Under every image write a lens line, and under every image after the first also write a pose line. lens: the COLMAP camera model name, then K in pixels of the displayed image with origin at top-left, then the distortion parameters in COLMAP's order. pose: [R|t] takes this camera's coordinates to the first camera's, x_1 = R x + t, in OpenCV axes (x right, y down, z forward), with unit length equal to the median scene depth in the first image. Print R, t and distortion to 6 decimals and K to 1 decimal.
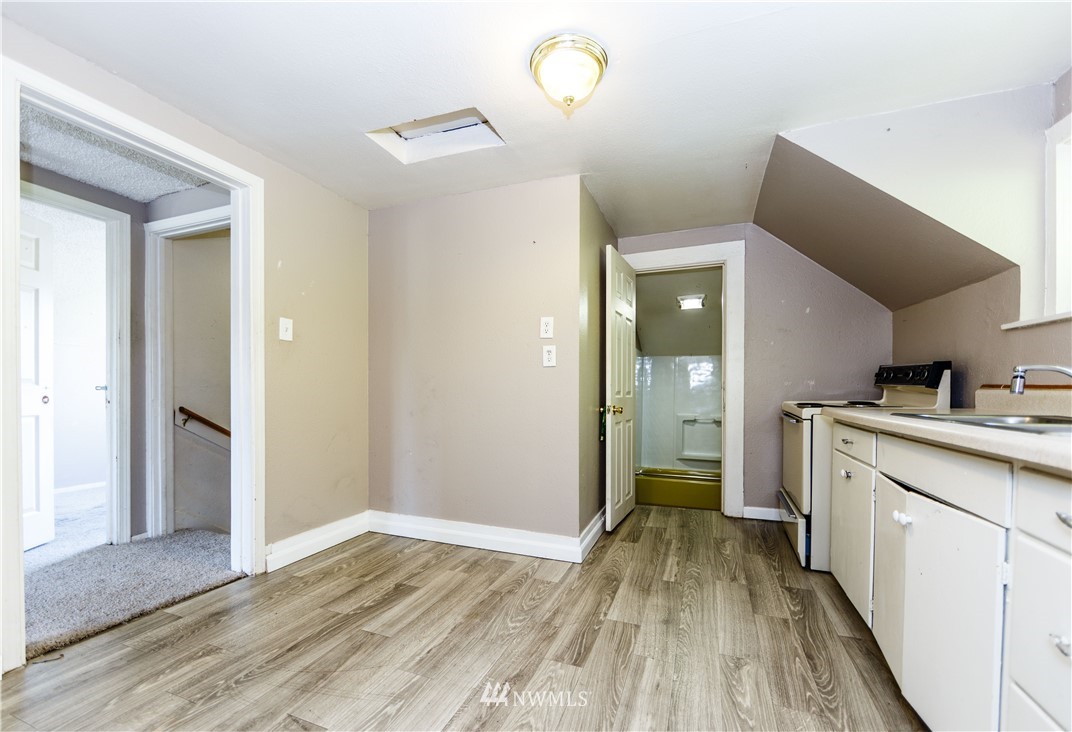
lens RADIAL K [[445.9, 0, 535.8], [0, 445.9, 396.4], [0, 0, 1]] dist [0.000118, 0.000086]
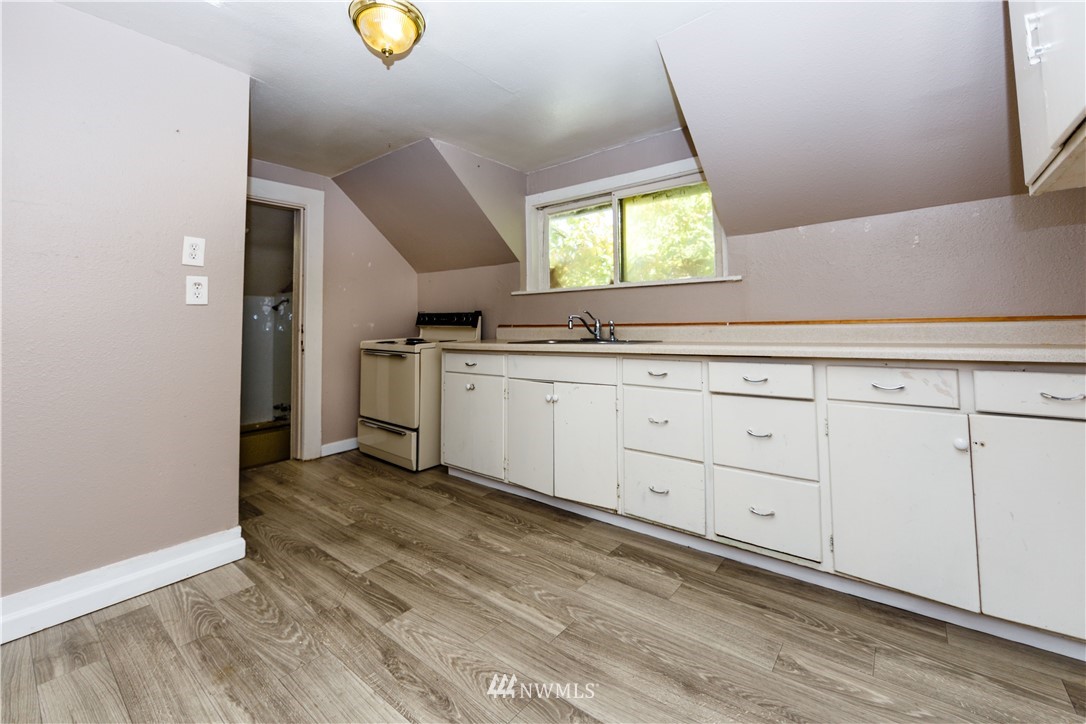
lens RADIAL K [[453.8, 0, 544.3], [0, 453.8, 320.5], [0, 0, 1]] dist [-0.001373, -0.000262]
pose [[0.302922, 0.002250, 0.953013, -0.571799], [0.037239, 0.999206, -0.014195, -0.011647], [-0.952288, 0.039790, 0.302597, 0.276179]]
